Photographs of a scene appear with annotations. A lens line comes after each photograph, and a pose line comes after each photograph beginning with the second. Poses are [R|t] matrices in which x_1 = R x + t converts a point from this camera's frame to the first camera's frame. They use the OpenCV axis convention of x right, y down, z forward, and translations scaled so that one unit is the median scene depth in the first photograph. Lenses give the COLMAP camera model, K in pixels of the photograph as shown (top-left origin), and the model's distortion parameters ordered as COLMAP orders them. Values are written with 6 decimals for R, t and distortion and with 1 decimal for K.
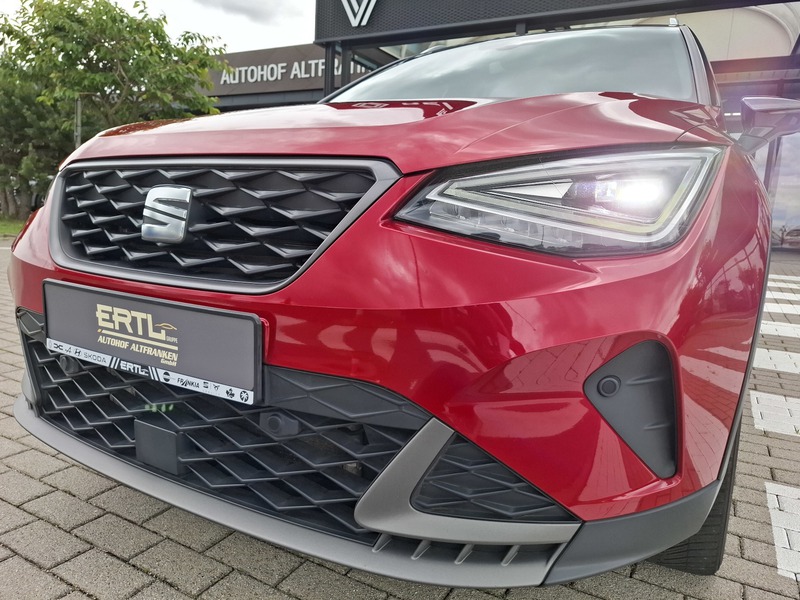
lens RADIAL K [[547.0, 0, 406.8], [0, 547.0, 303.9], [0, 0, 1]] dist [0.006251, -0.004274]
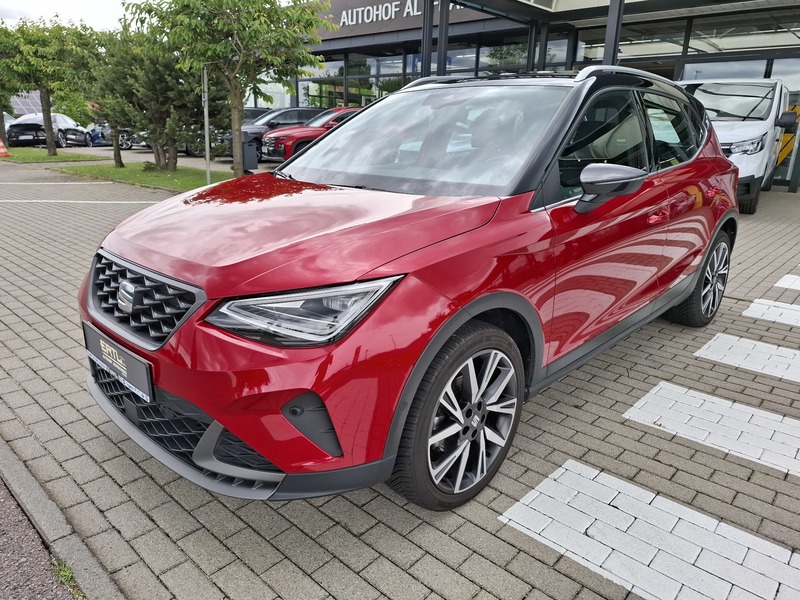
lens RADIAL K [[547.0, 0, 406.8], [0, 547.0, 303.9], [0, 0, 1]] dist [0.006251, -0.004274]
pose [[0.971318, 0.051738, -0.232085, 0.103594], [-0.020899, 0.990839, 0.133419, -0.044529], [0.236862, -0.124742, 0.963502, -0.067272]]
